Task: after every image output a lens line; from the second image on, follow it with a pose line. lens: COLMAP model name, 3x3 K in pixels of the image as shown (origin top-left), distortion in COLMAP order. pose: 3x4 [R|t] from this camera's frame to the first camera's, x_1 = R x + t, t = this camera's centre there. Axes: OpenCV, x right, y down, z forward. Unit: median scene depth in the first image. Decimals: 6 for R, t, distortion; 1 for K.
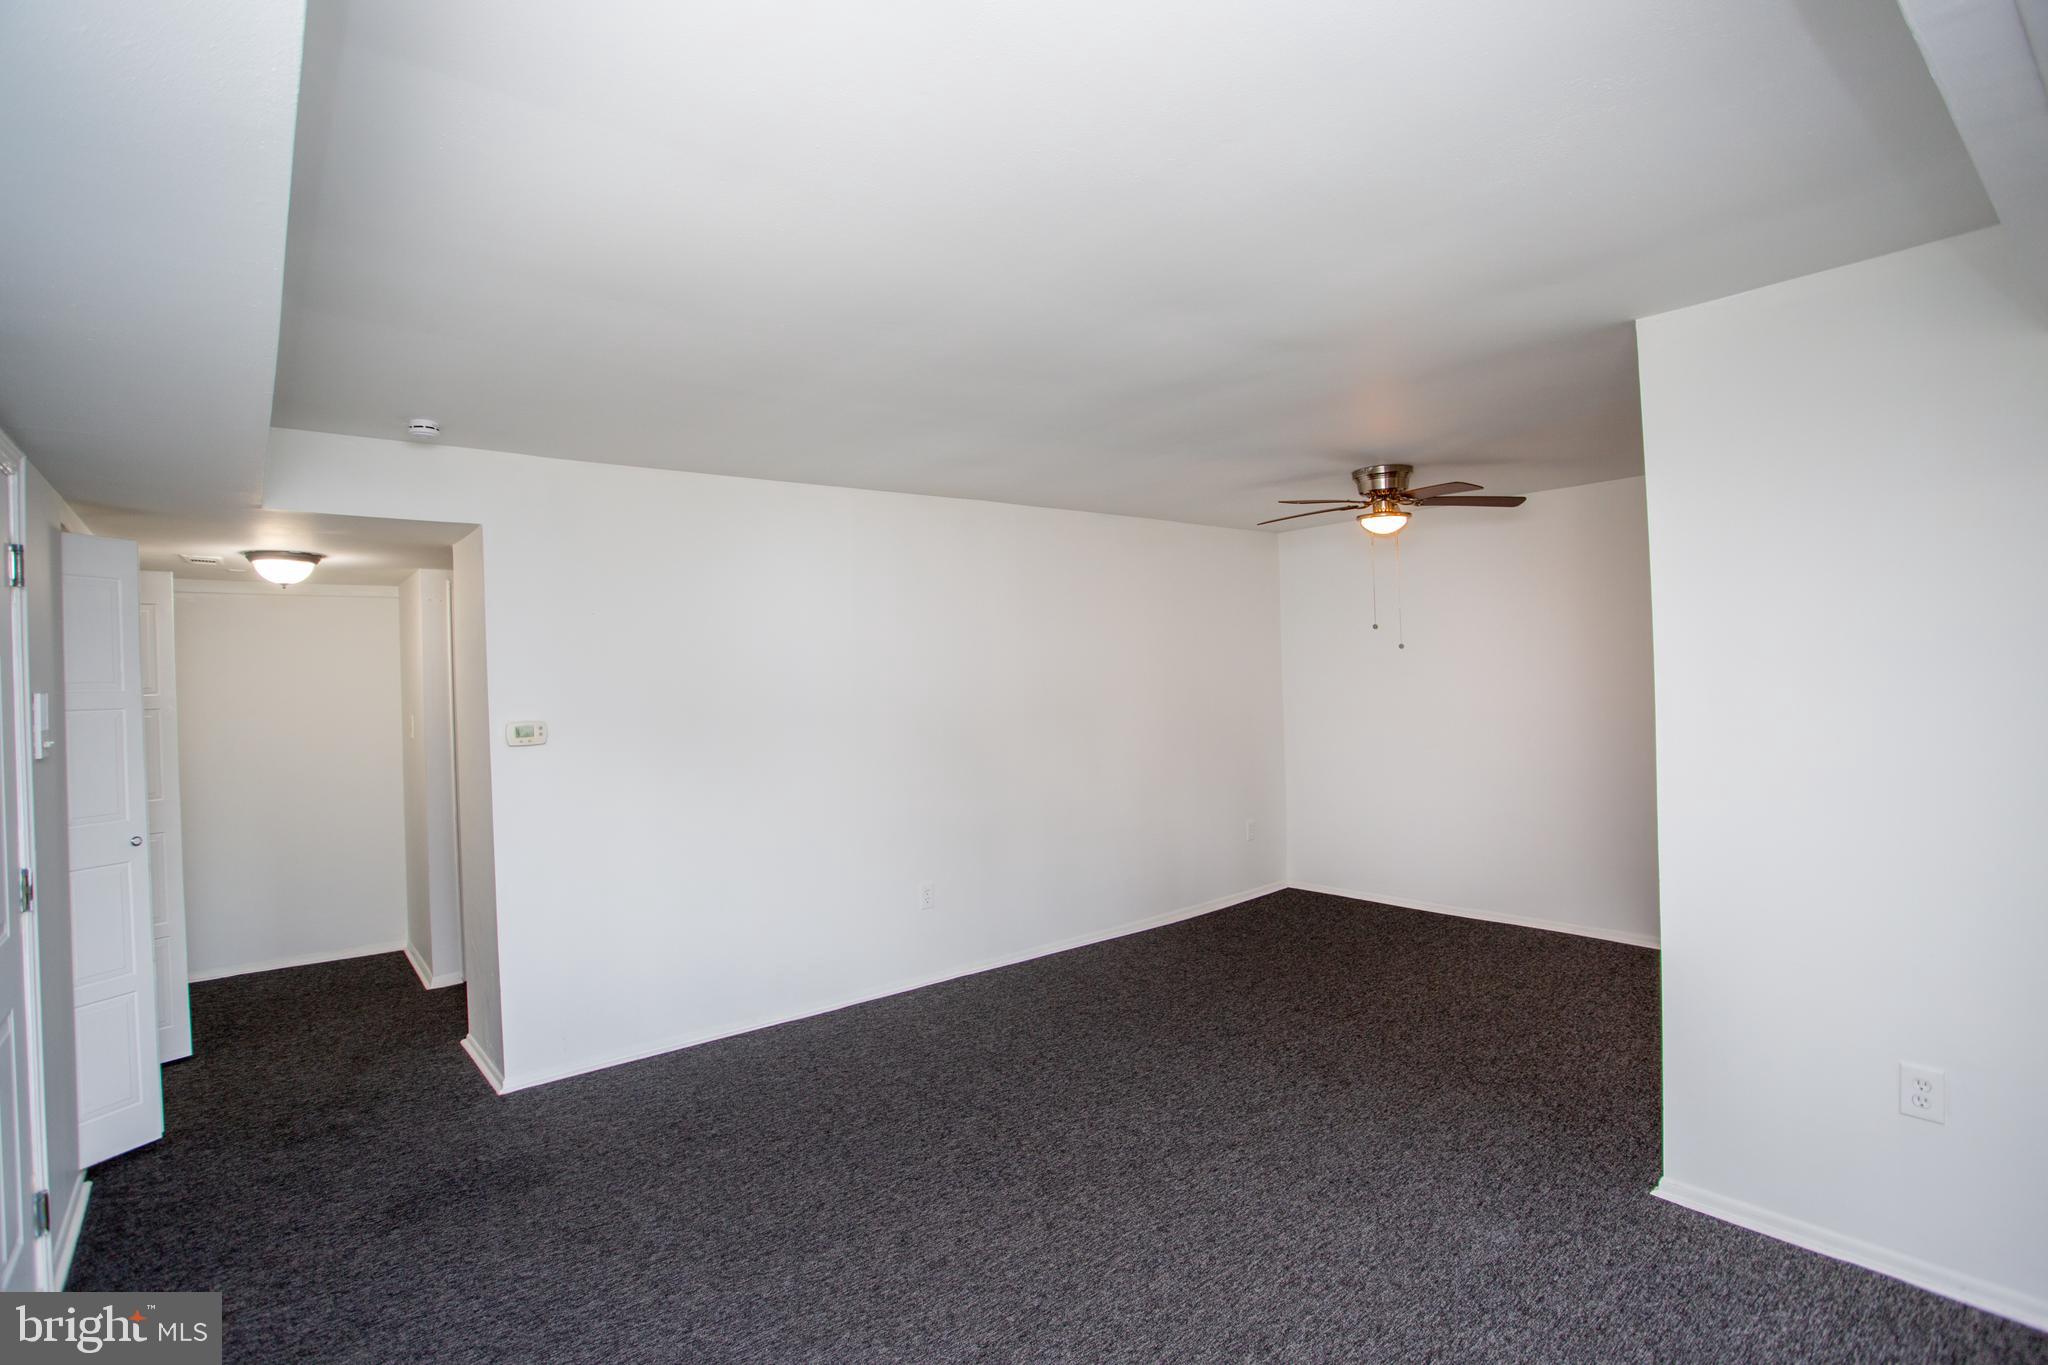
lens RADIAL K [[989.4, 0, 1018.1], [0, 989.4, 672.5], [0, 0, 1]] dist [-0.074921, 0.029568]
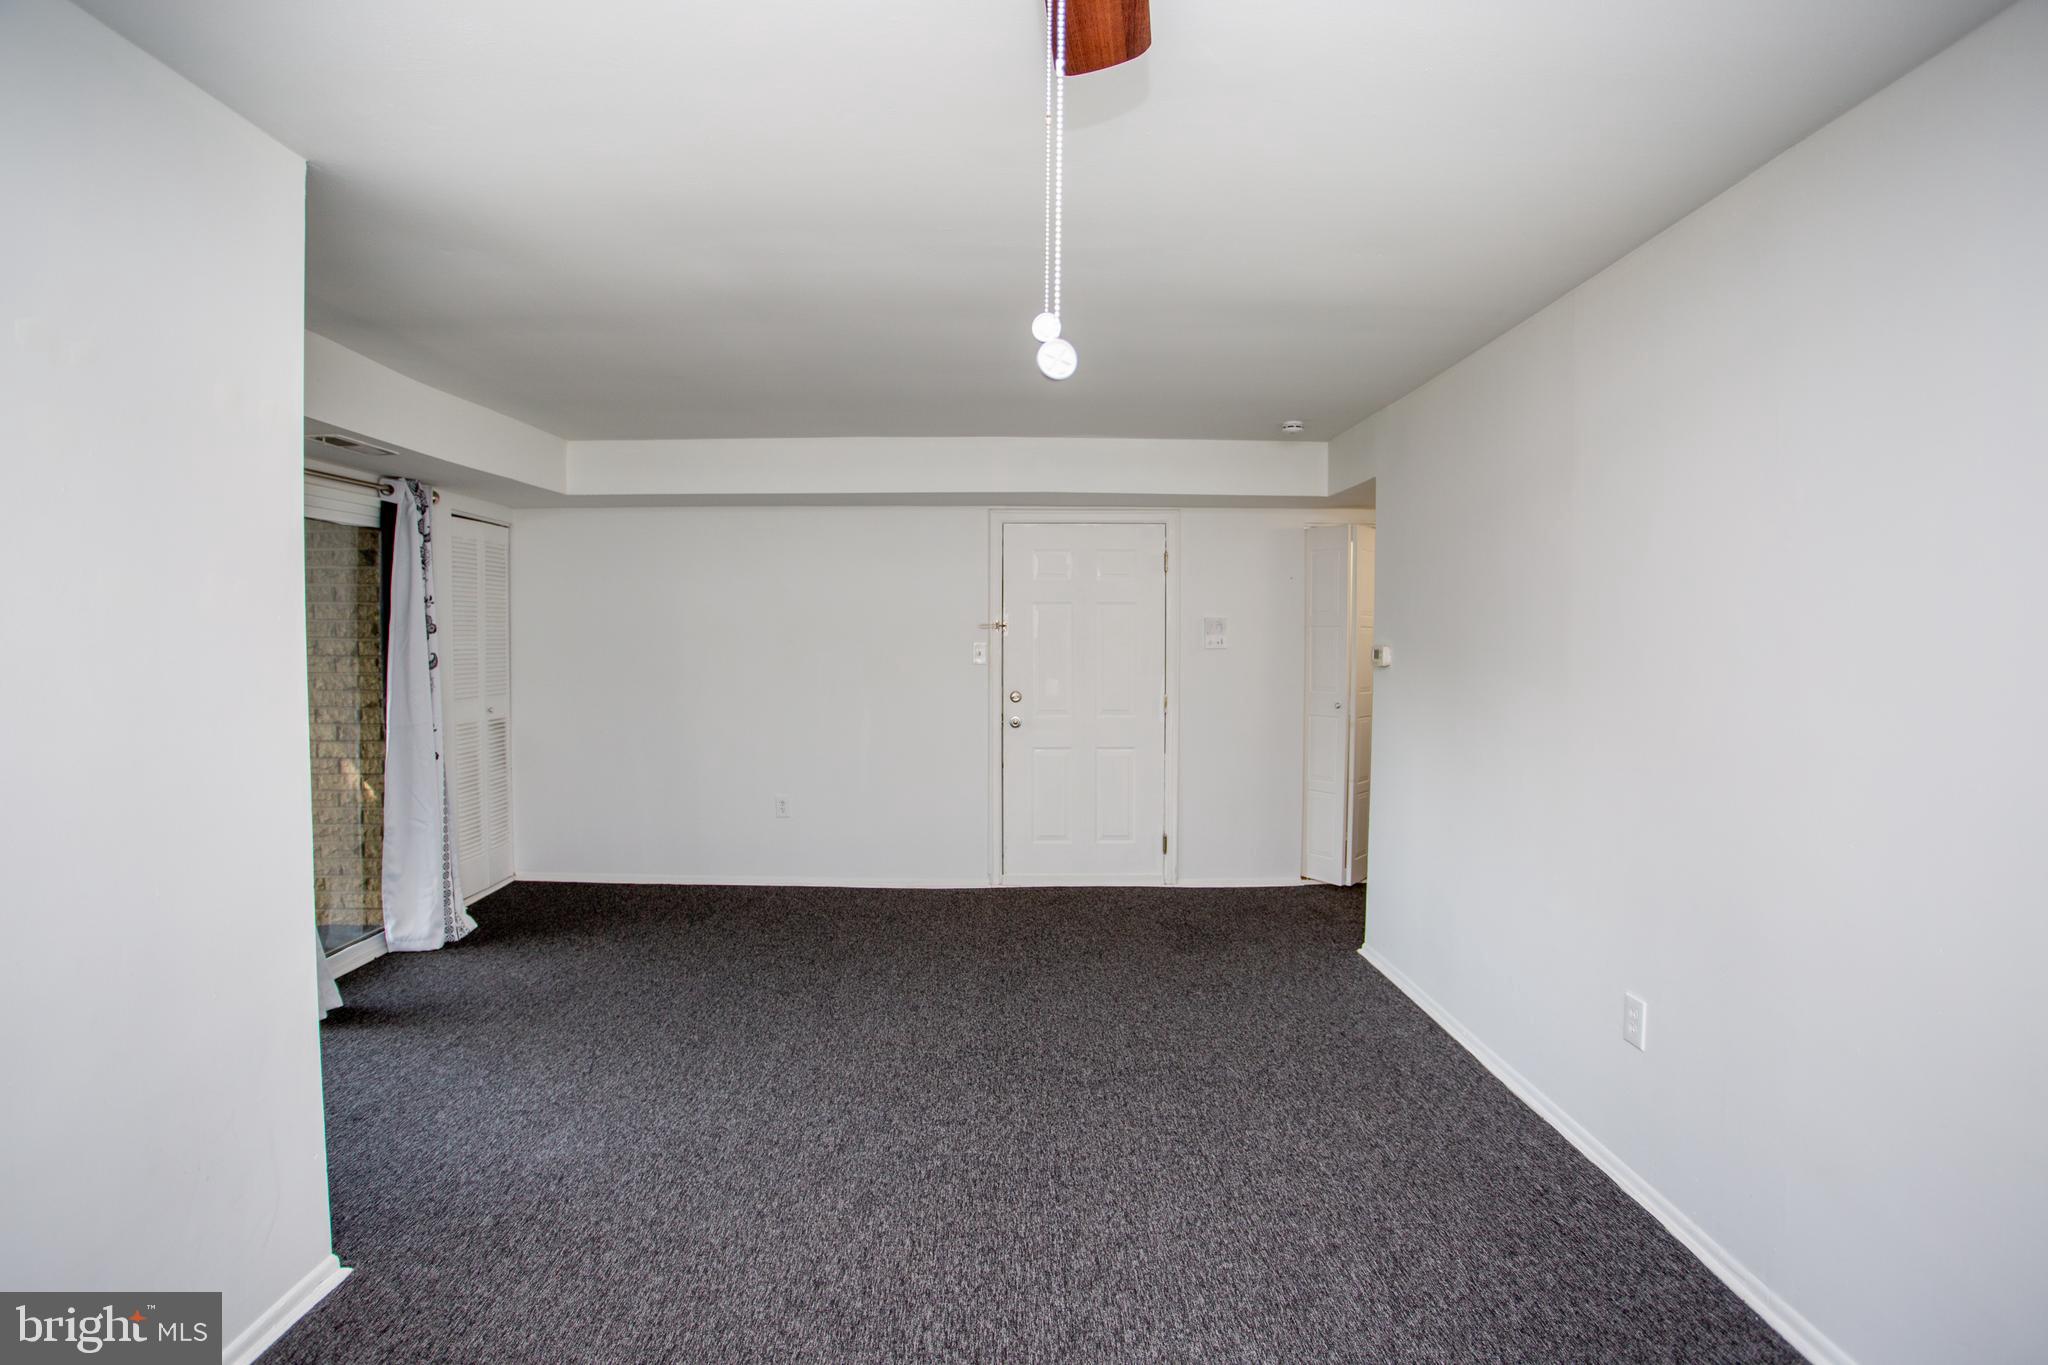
lens RADIAL K [[989.4, 0, 1012.2], [0, 989.4, 676.1], [0, 0, 1]] dist [-0.074921, 0.029568]
pose [[-0.633714, 0.059554, -0.771271, 0.645409], [0.024591, 0.998079, 0.056862, 0.010518], [0.773176, 0.017067, -0.633962, 1.387913]]
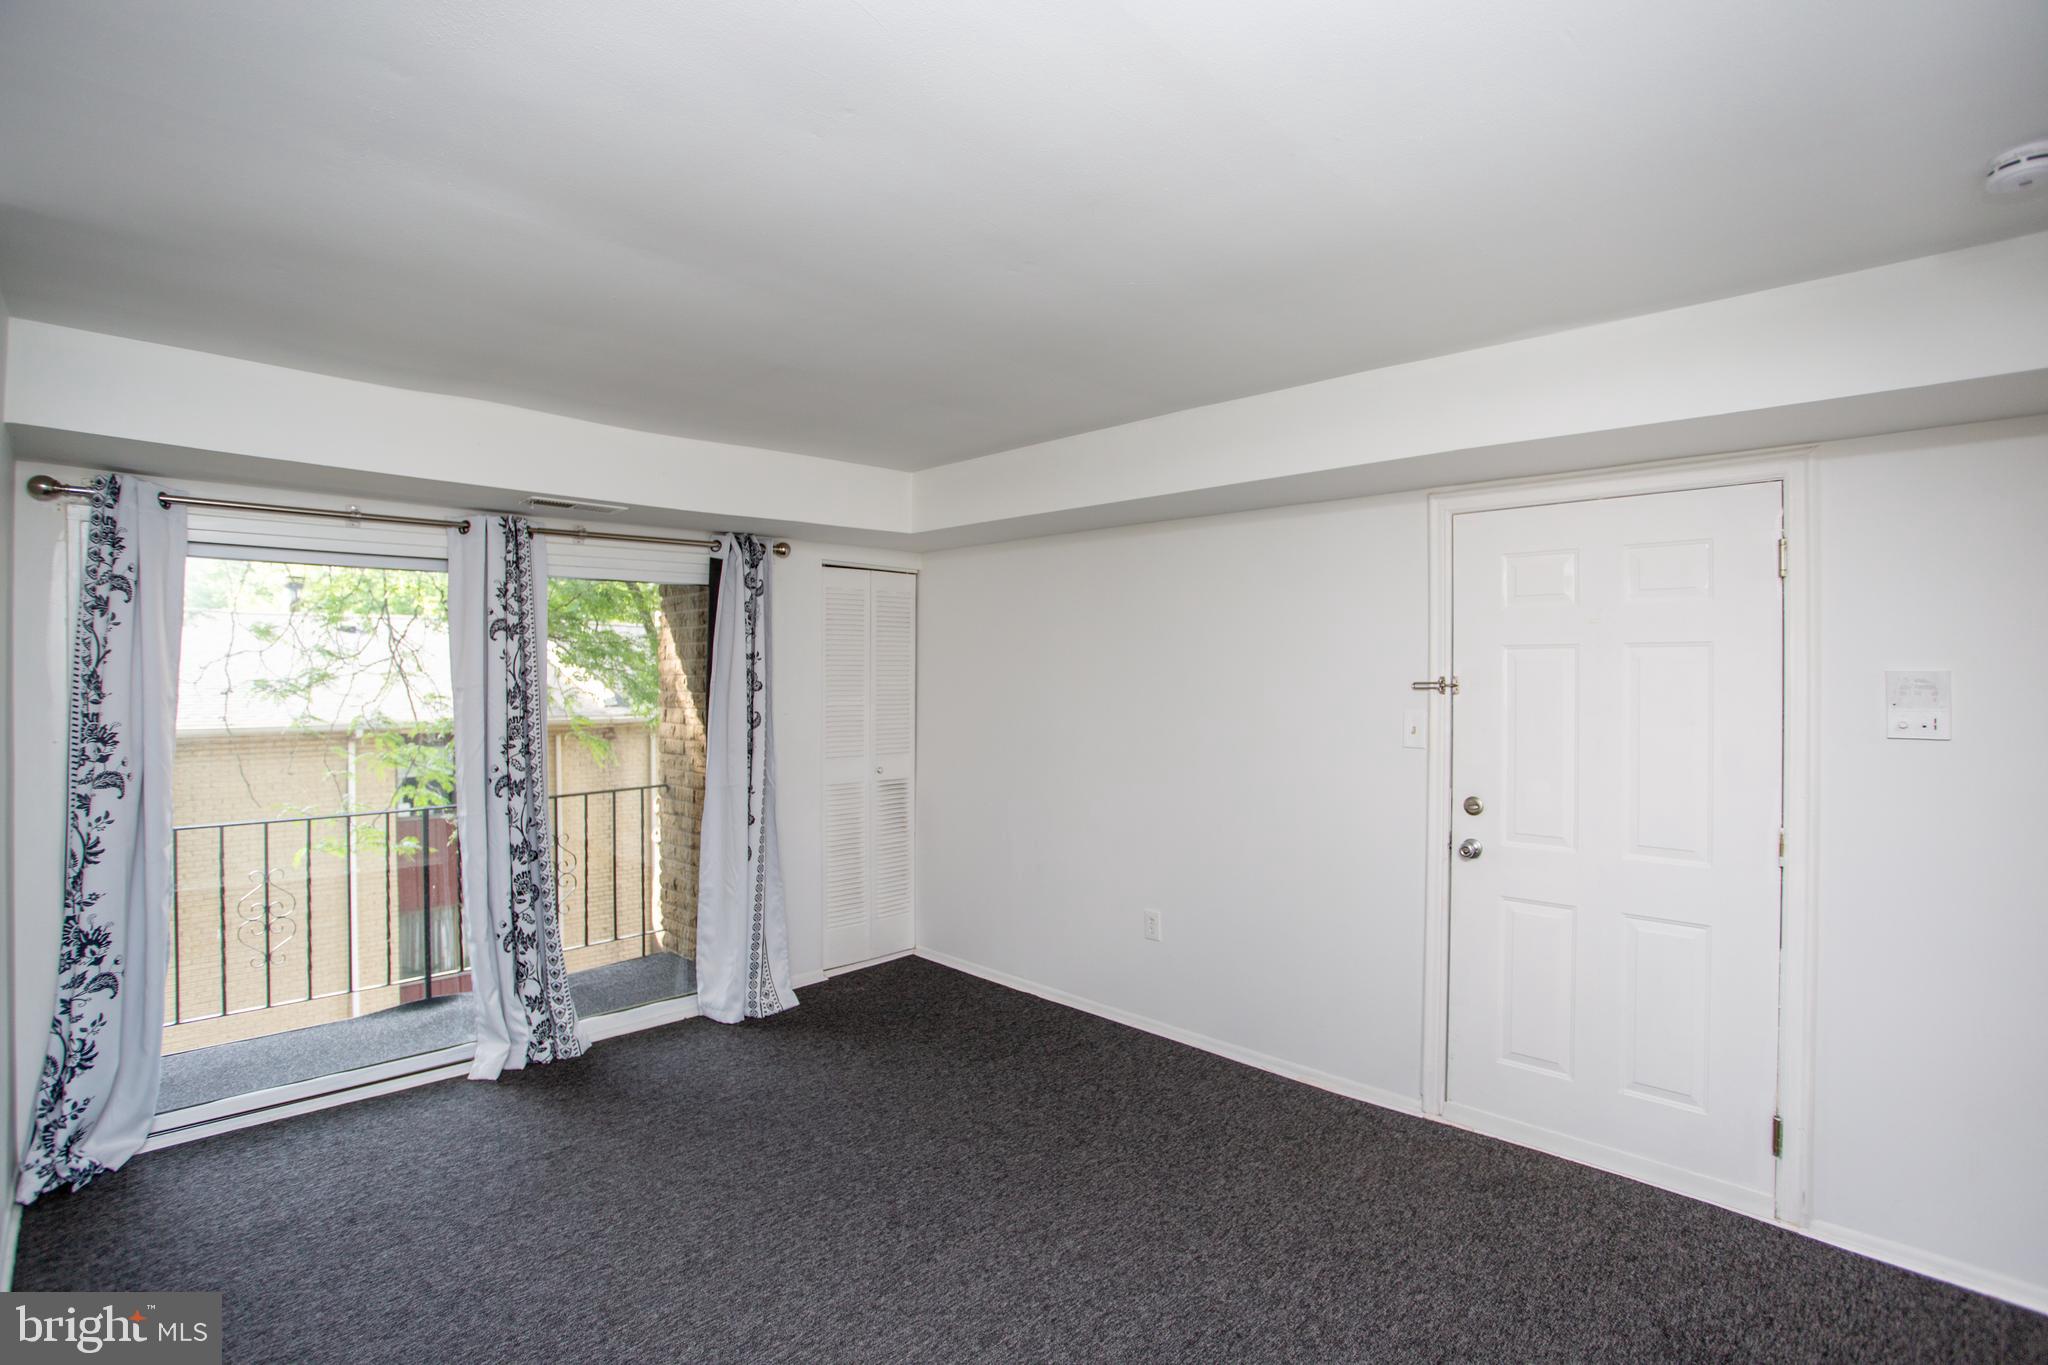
lens RADIAL K [[989.4, 0, 1016.8], [0, 989.4, 678.9], [0, 0, 1]] dist [-0.074921, 0.029568]
pose [[-0.994731, 0.028884, -0.098365, -0.025842], [0.028943, 0.999581, 0.000824, 0.001594], [0.098348, -0.002028, -0.995150, 1.263760]]
